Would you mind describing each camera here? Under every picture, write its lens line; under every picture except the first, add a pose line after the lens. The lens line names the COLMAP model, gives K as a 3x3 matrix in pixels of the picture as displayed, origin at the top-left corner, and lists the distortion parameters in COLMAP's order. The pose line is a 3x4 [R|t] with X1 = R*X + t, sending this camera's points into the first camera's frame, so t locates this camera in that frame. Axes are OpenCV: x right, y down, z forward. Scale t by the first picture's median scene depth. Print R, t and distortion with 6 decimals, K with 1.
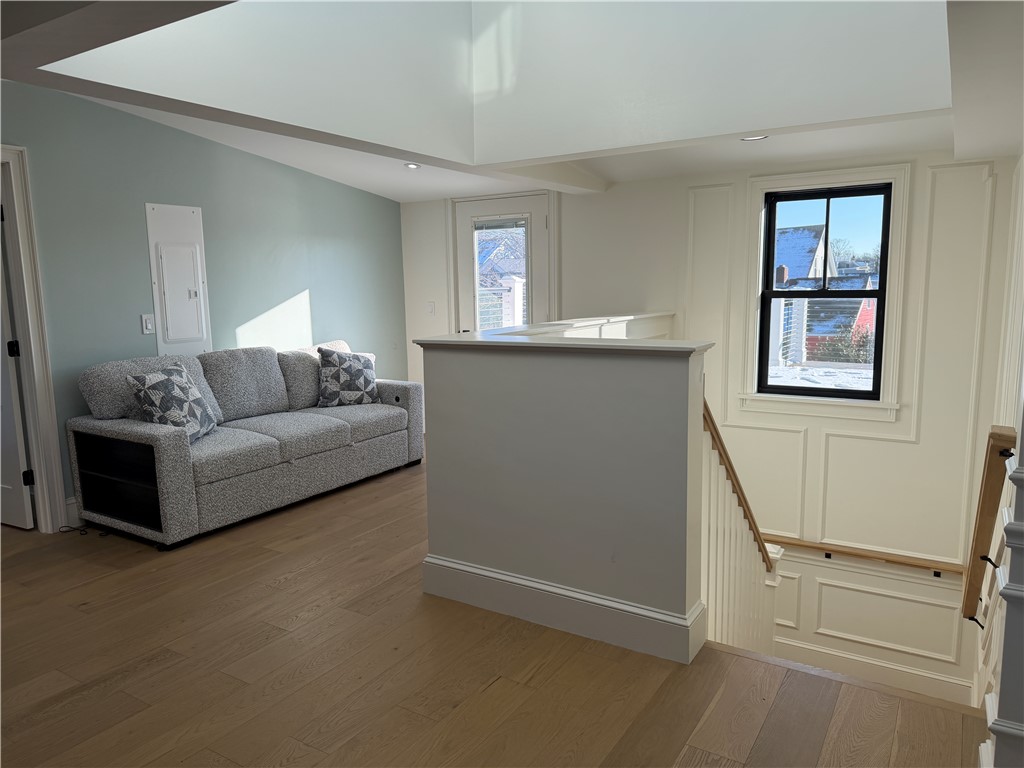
lens RADIAL K [[722.8, 0, 516.5], [0, 722.8, 389.9], [0, 0, 1]] dist [0.043193, -0.047776]
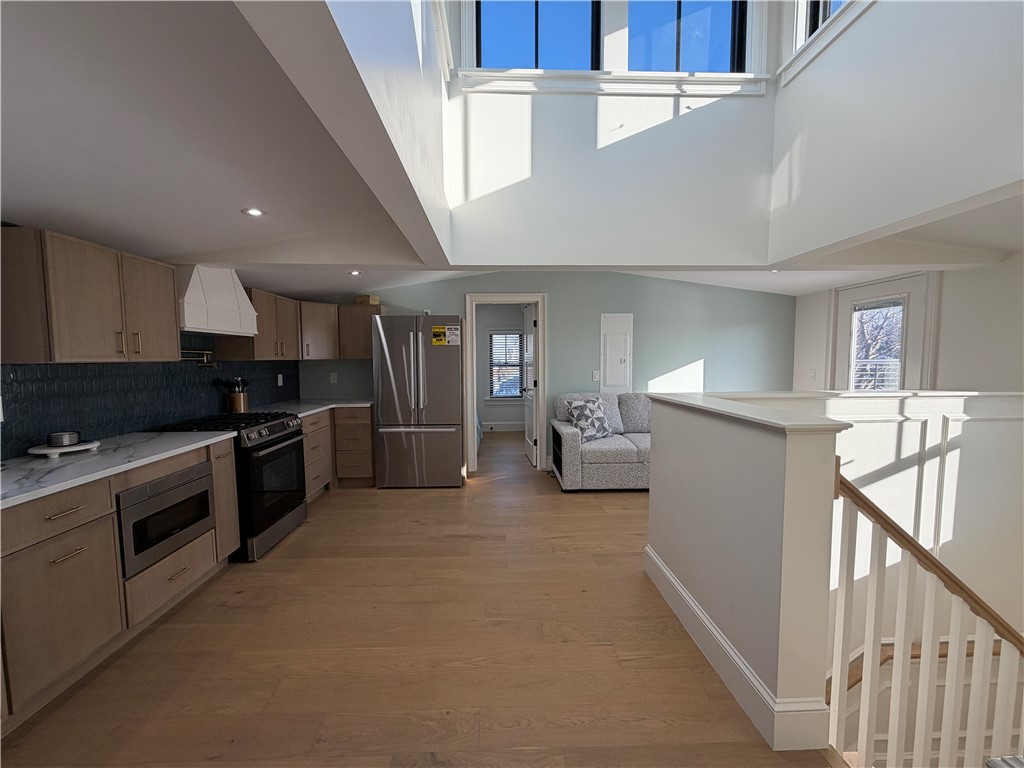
lens RADIAL K [[408.8, 0, 509.2], [0, 408.8, 388.0], [0, 0, 1]] dist [-0.000800, -0.000378]
pose [[0.550725, 0.073424, -0.831451, 0.298365], [-0.125723, 0.992056, 0.004332, -0.037872], [0.825164, 0.102147, 0.555581, 0.234952]]
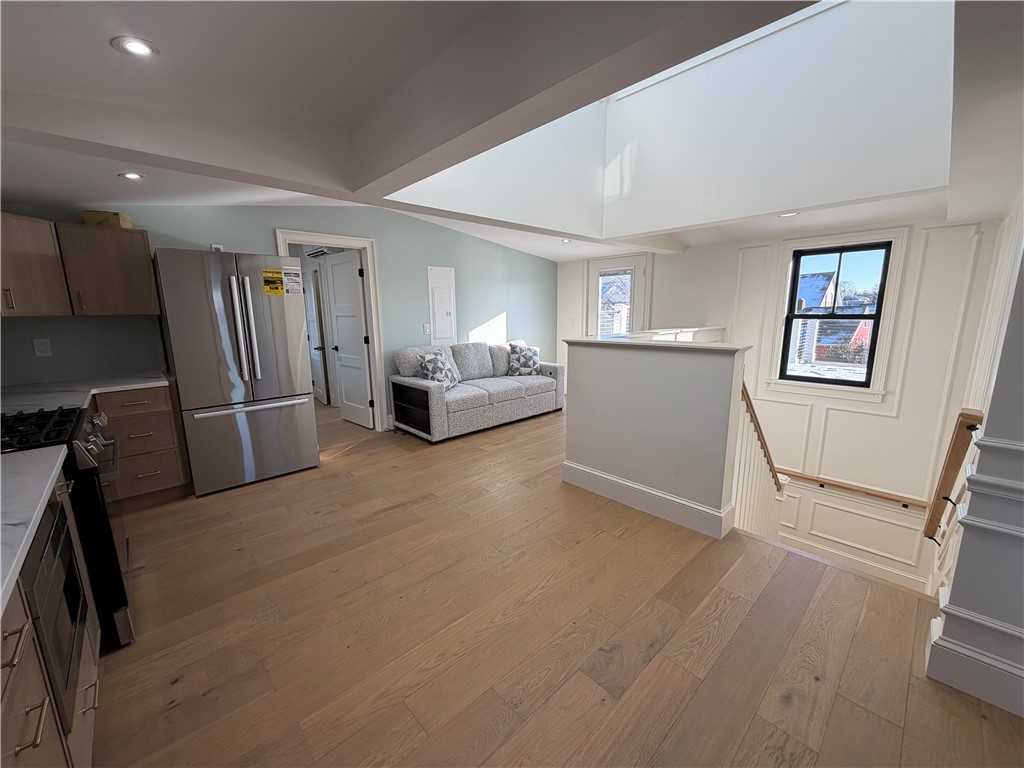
lens RADIAL K [[408.8, 0, 508.9], [0, 408.8, 389.1], [0, 0, 1]] dist [-0.000800, -0.000378]
pose [[0.965382, 0.053352, -0.255324, -0.006712], [-0.041178, 0.997756, 0.052791, 0.003230], [0.257568, -0.040450, 0.965413, -0.006571]]
